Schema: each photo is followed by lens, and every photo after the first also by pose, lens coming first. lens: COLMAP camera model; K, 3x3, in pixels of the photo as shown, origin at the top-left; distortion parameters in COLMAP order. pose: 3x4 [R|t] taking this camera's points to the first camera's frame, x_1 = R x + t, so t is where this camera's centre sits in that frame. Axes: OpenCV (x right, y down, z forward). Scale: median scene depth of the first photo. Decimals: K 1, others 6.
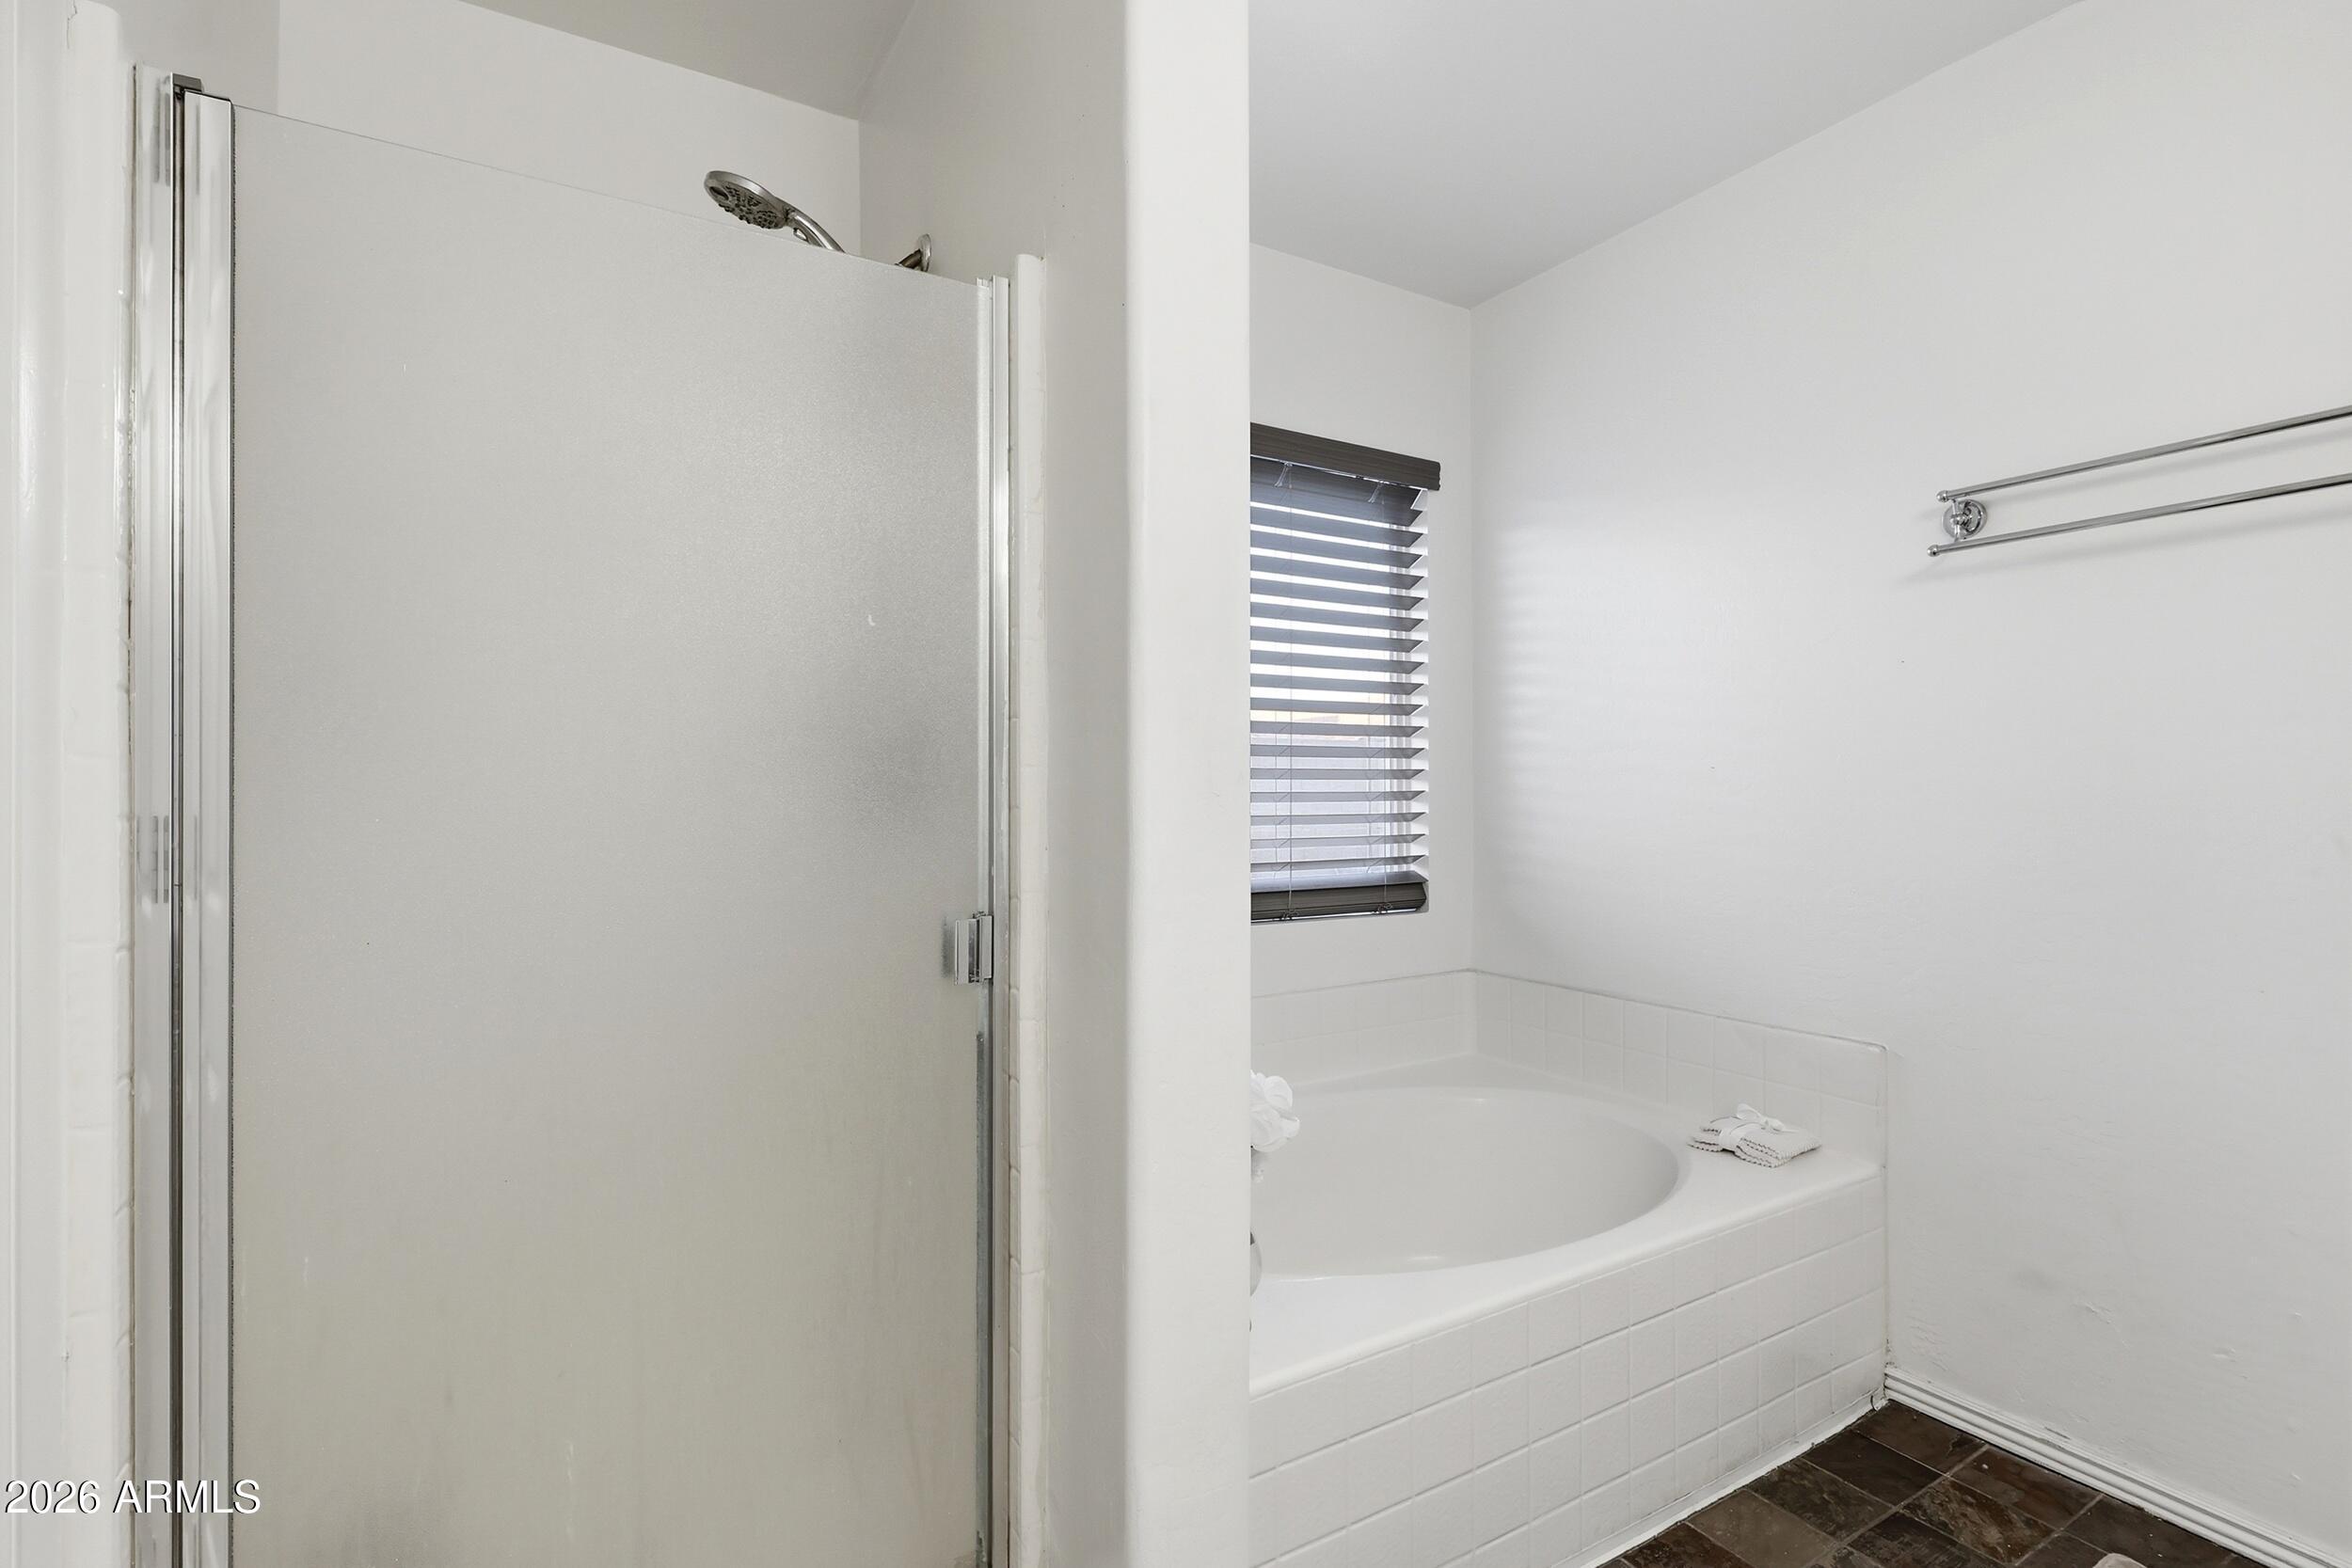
lens RADIAL K [[1095.3, 0, 1170.7], [0, 1095.3, 790.7], [0, 0, 1]] dist [-0.002309, 0.001378]
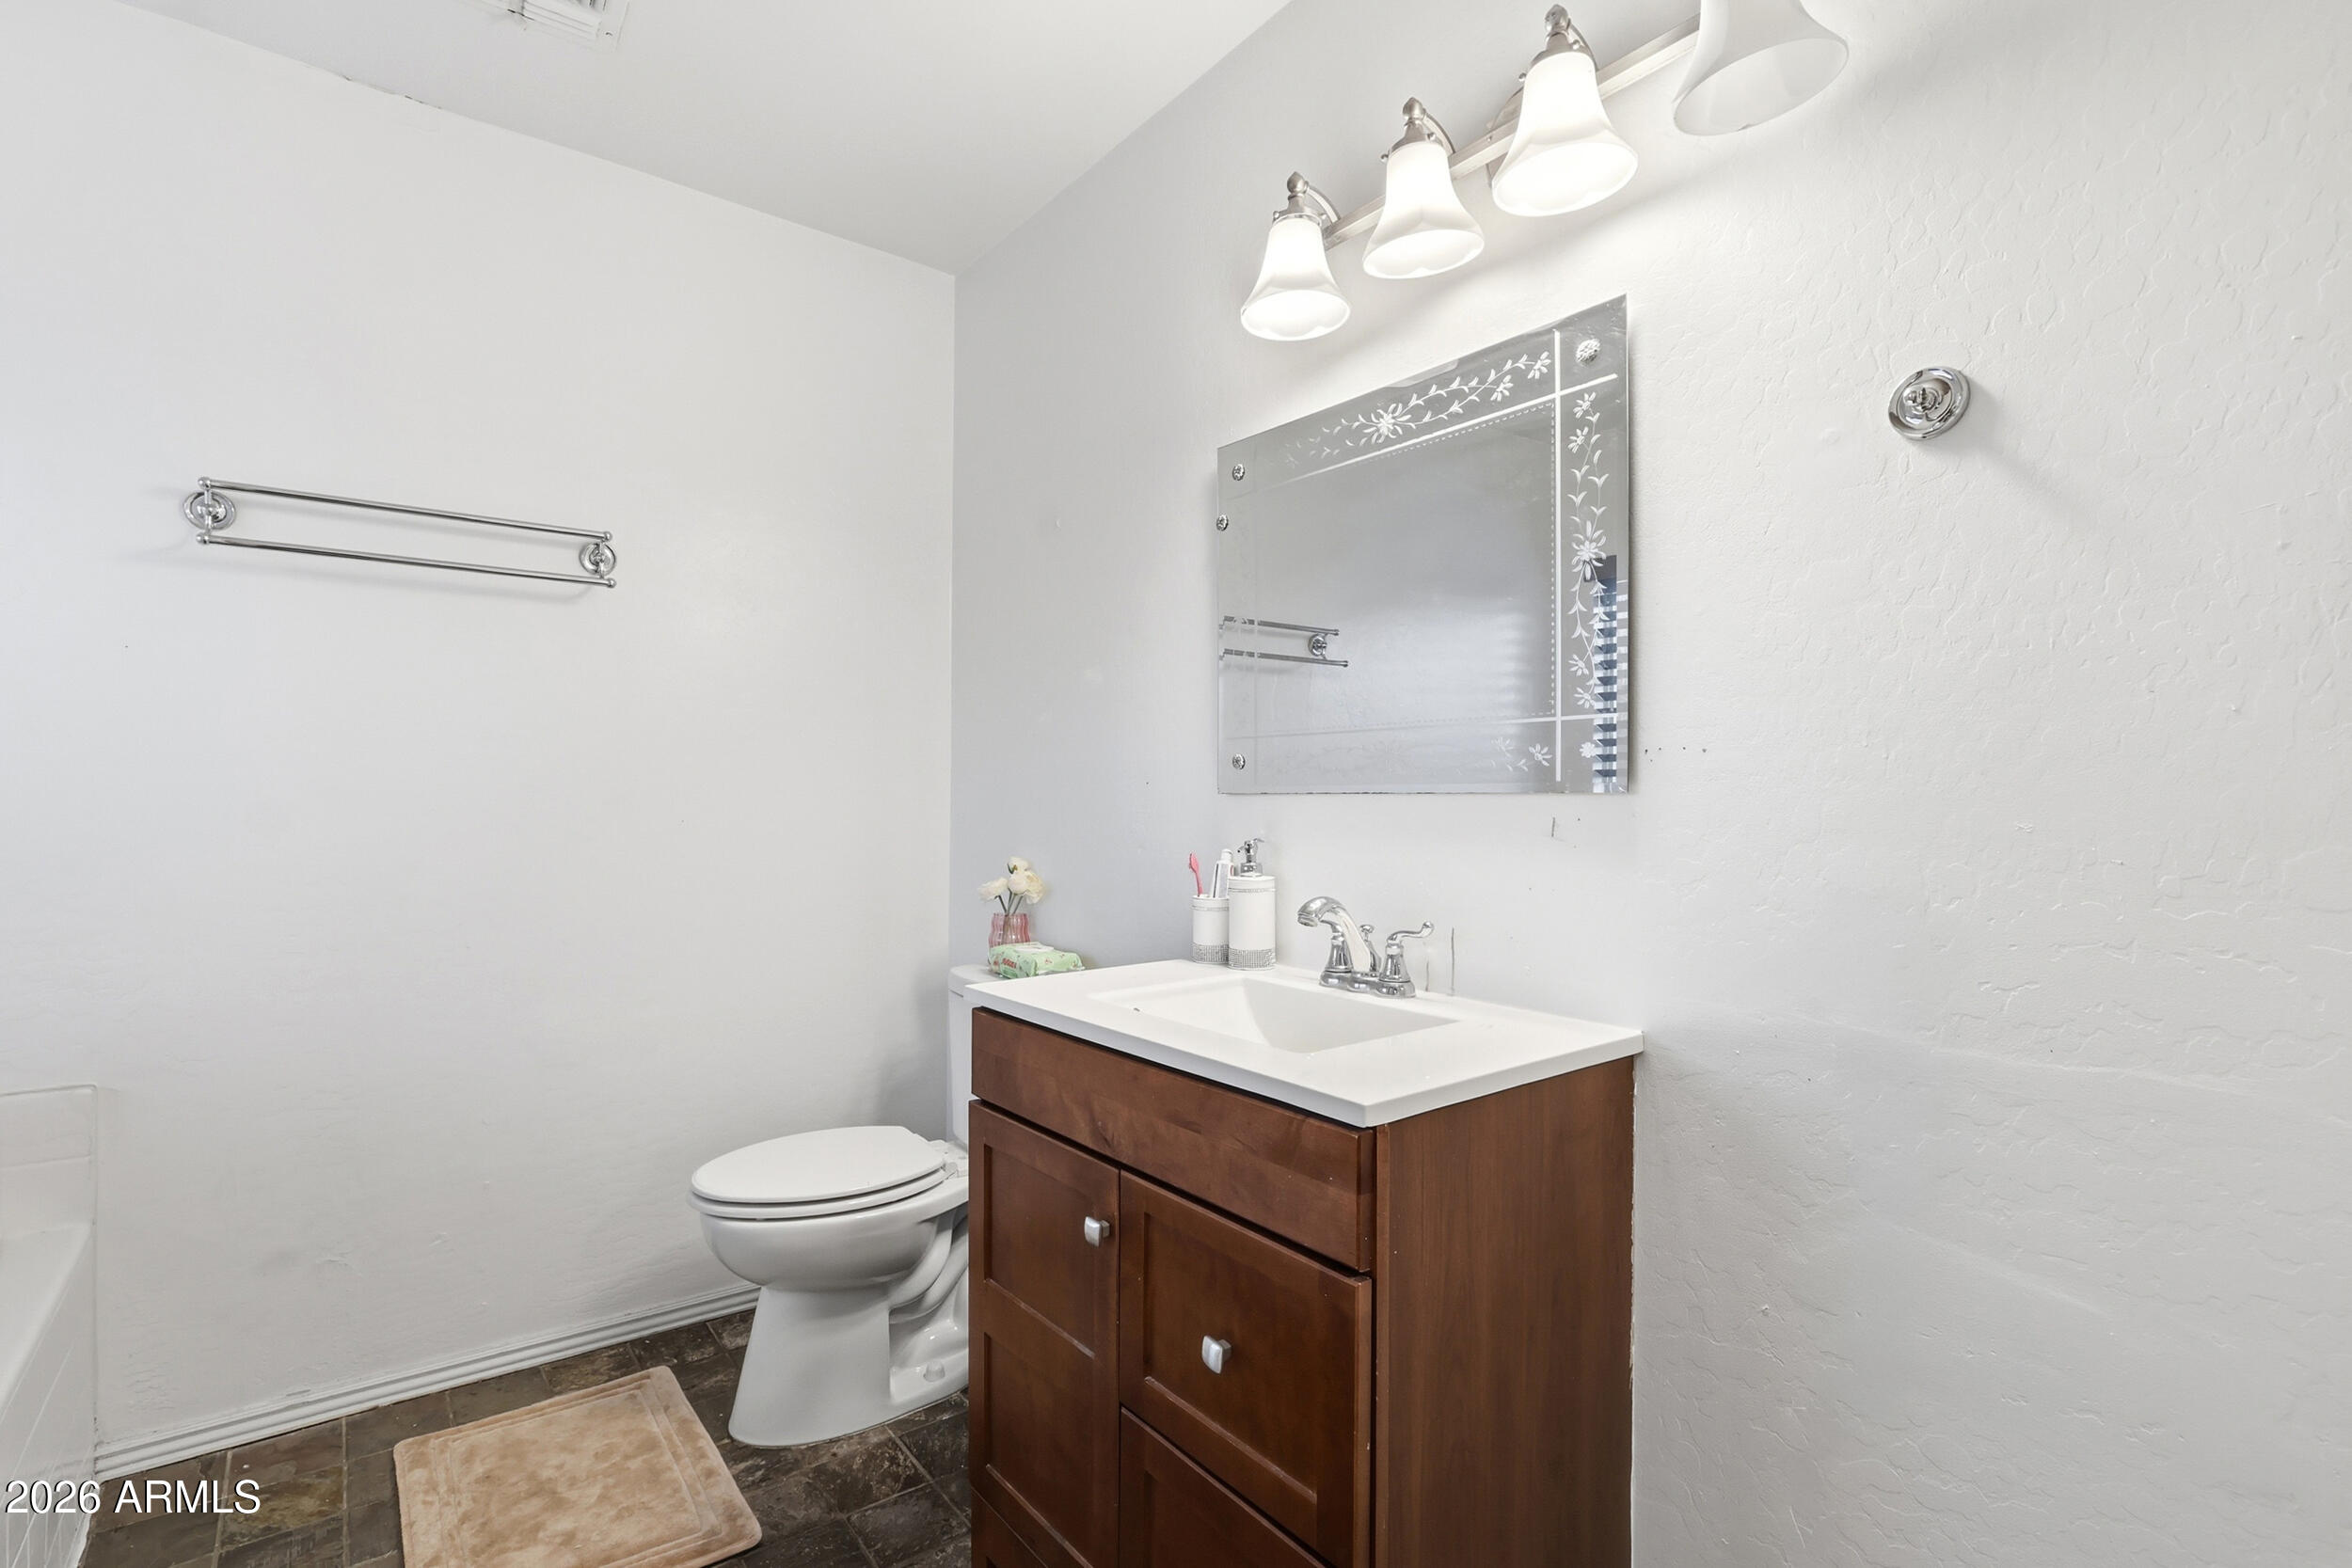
lens RADIAL K [[1095.3, 0, 1170.3], [0, 1095.3, 787.5], [0, 0, 1]] dist [-0.002309, 0.001378]
pose [[-0.111368, 0.004442, 0.993769, -0.371451], [-0.005401, 0.999973, -0.005075, -0.004882], [-0.993765, -0.005933, -0.111340, 0.290067]]
